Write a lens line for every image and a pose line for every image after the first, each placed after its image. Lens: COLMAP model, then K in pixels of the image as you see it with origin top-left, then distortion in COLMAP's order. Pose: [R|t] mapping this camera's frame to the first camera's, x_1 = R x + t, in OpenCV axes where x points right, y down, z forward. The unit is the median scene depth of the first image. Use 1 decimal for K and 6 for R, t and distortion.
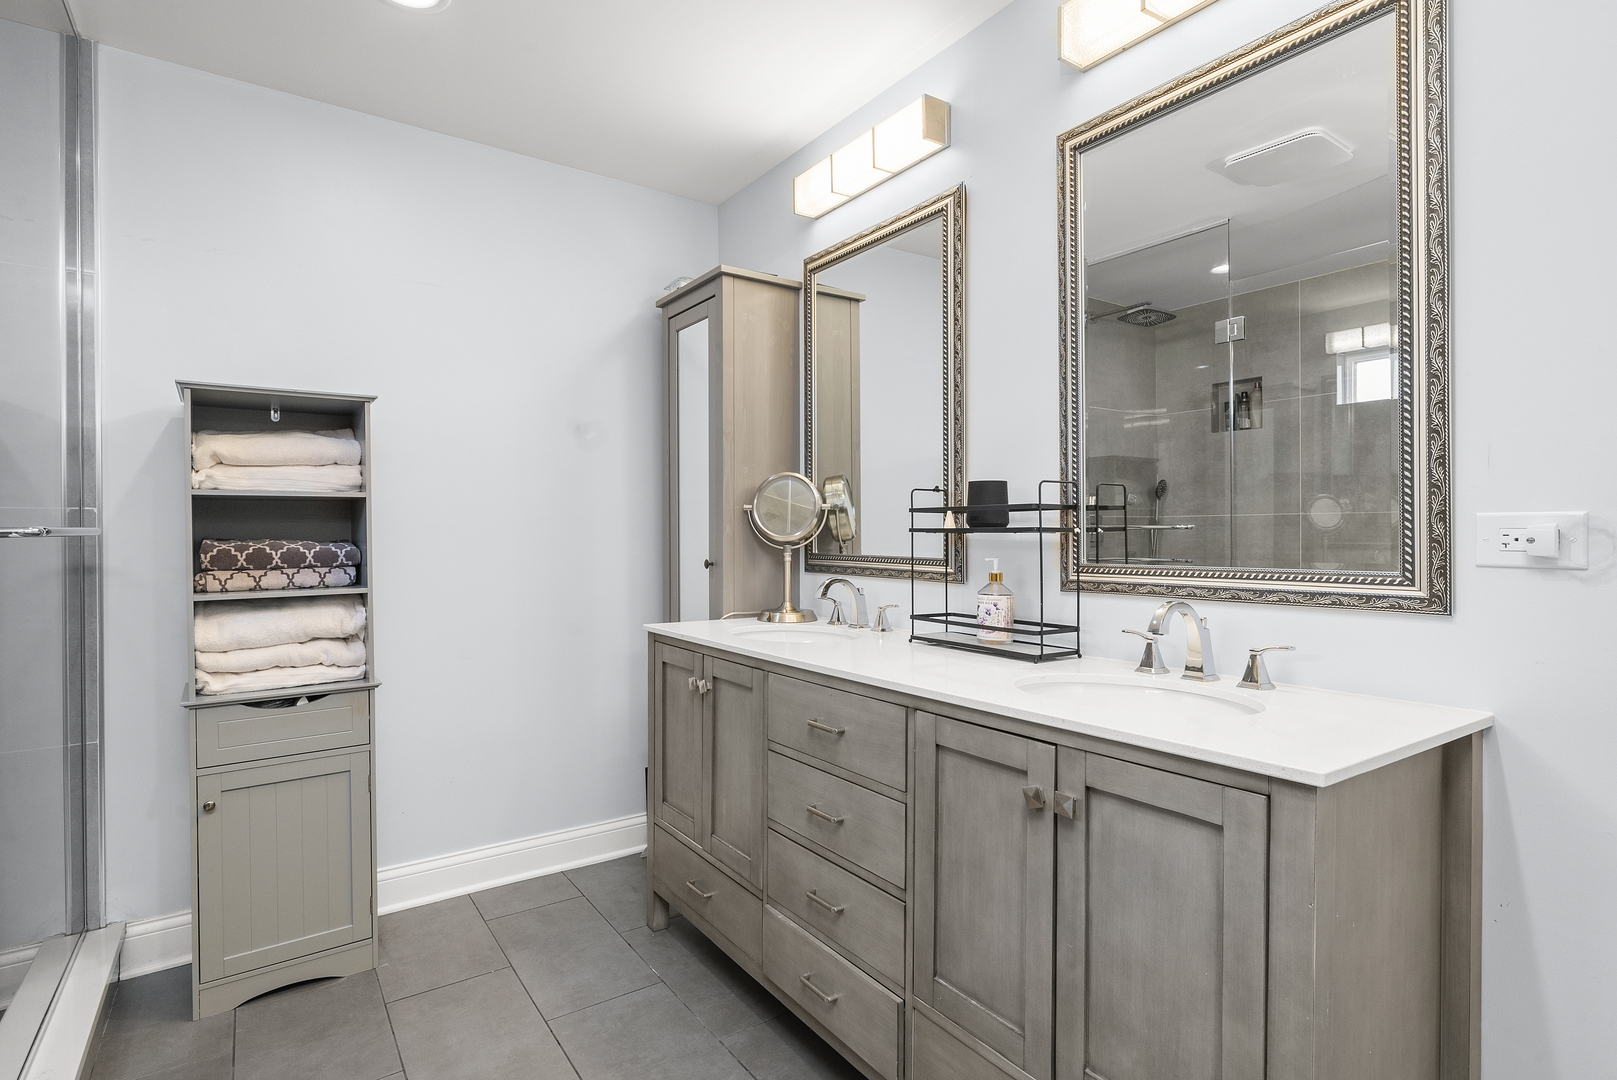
lens RADIAL K [[796.2, 0, 810.6], [0, 796.2, 540.6], [0, 0, 1]] dist [-0.000813, -0.000349]
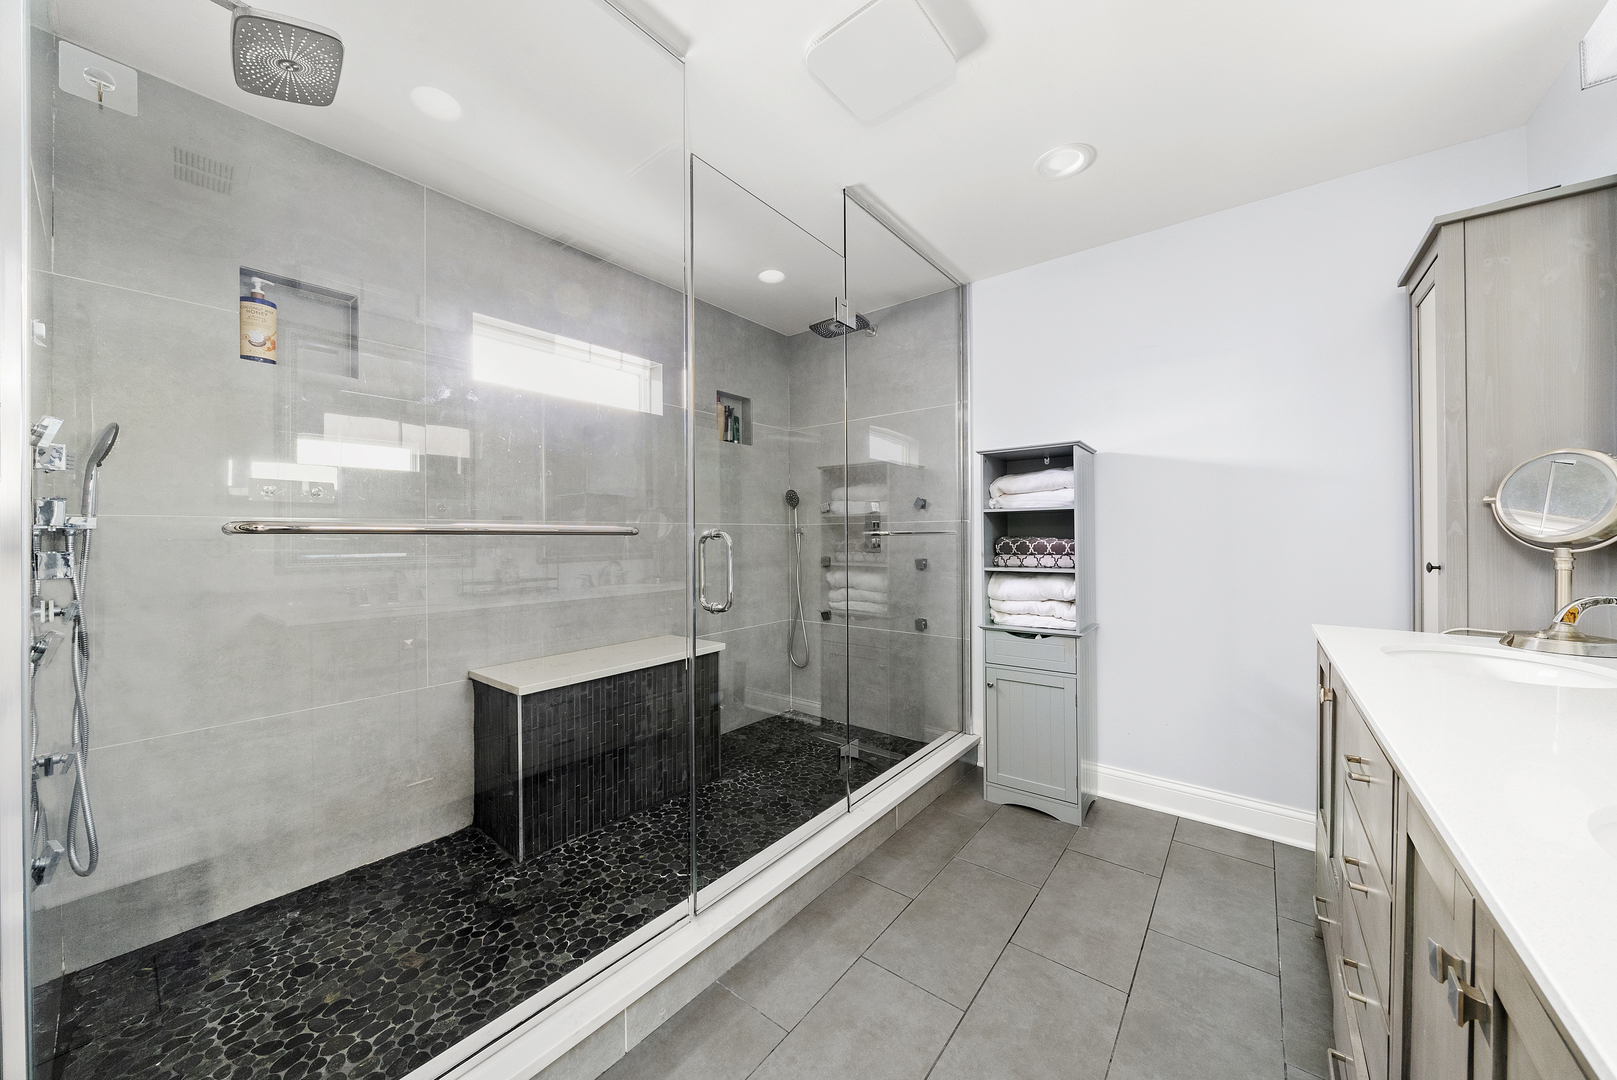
lens RADIAL K [[559.7, 0, 808.0], [0, 559.7, 533.7], [0, 0, 1]] dist [-0.008953, 0.000037]
pose [[0.280511, -0.000511, -0.959851, 0.318256], [-0.001093, 0.999999, -0.000852, -0.006585], [0.959850, 0.001288, 0.280511, 0.229841]]
